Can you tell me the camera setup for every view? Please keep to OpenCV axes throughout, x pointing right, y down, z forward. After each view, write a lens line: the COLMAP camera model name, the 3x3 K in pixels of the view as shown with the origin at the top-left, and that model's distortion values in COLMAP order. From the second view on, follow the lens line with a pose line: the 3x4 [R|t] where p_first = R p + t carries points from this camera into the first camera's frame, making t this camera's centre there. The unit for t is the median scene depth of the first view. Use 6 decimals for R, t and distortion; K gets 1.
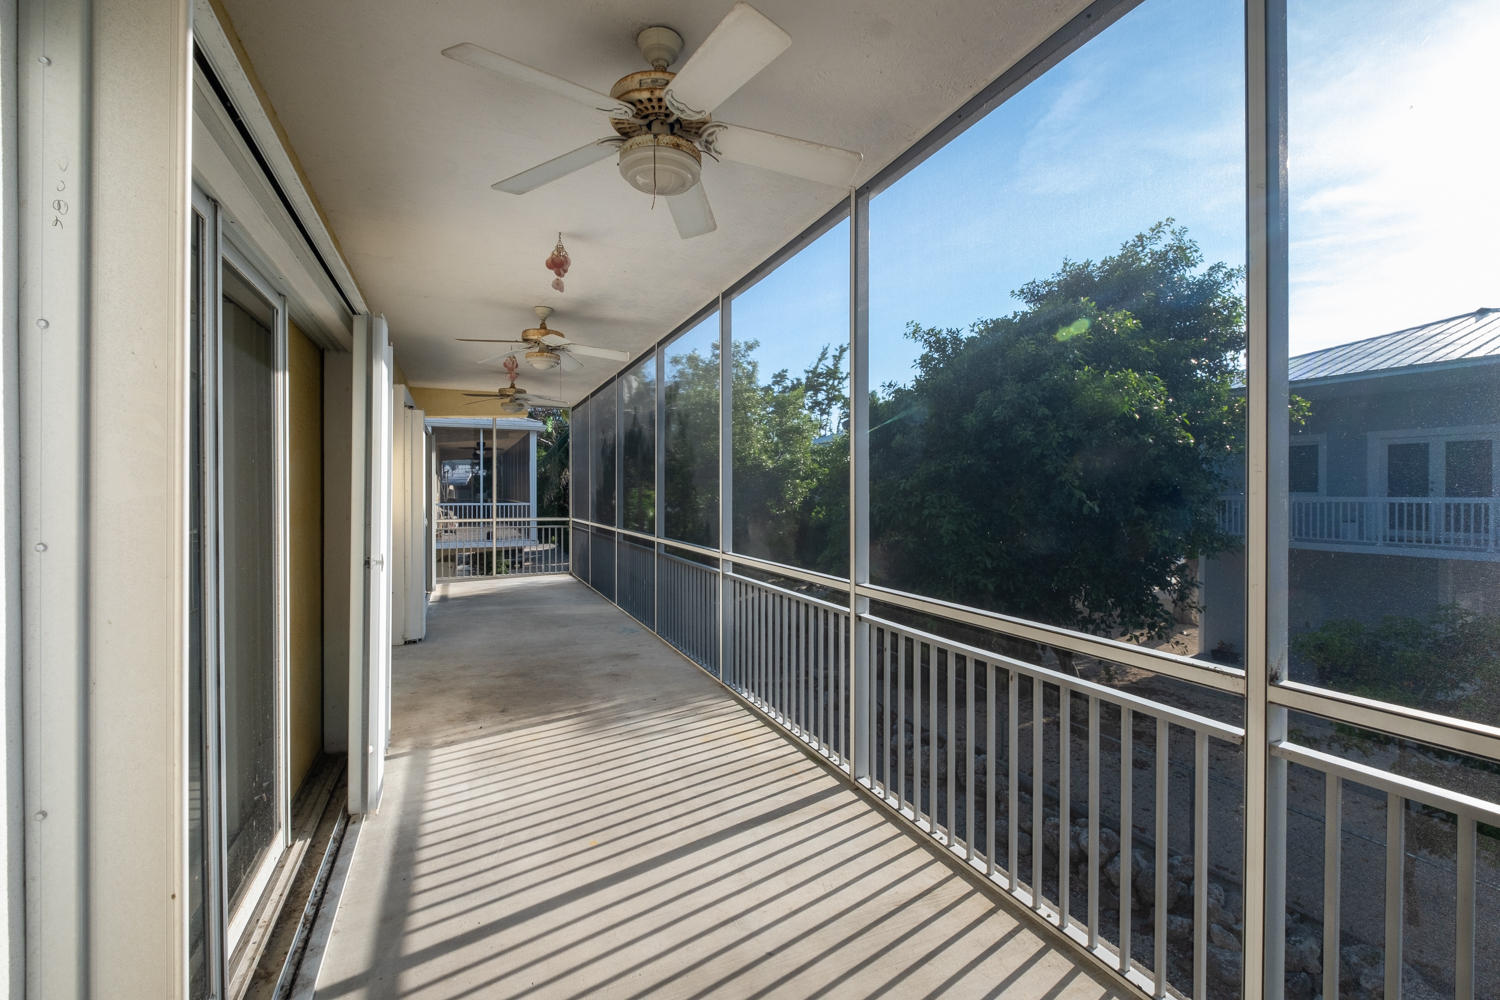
lens RADIAL K [[651.2, 0, 746.7], [0, 651.2, 497.2], [0, 0, 1]] dist [0.000292, -0.003582]
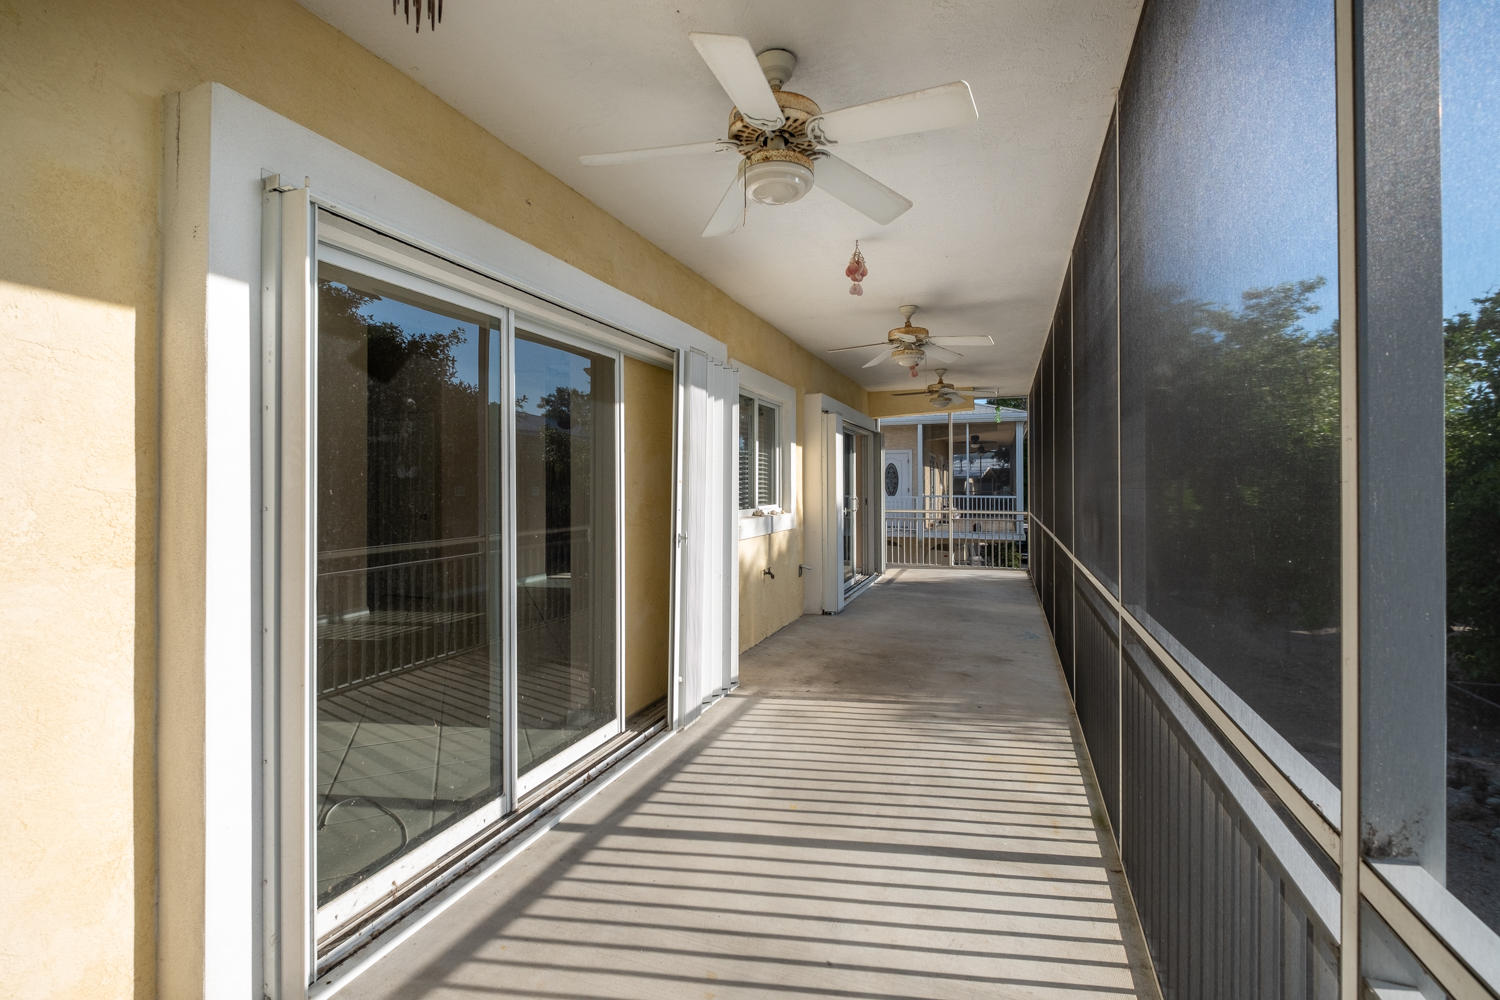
lens RADIAL K [[651.2, 0, 745.8], [0, 651.2, 484.6], [0, 0, 1]] dist [0.000292, -0.003582]
pose [[0.699536, -0.000889, -0.714596, 0.341221], [-0.005062, 0.999968, -0.006199, 0.000497], [0.714579, 0.007954, 0.699509, 0.126316]]
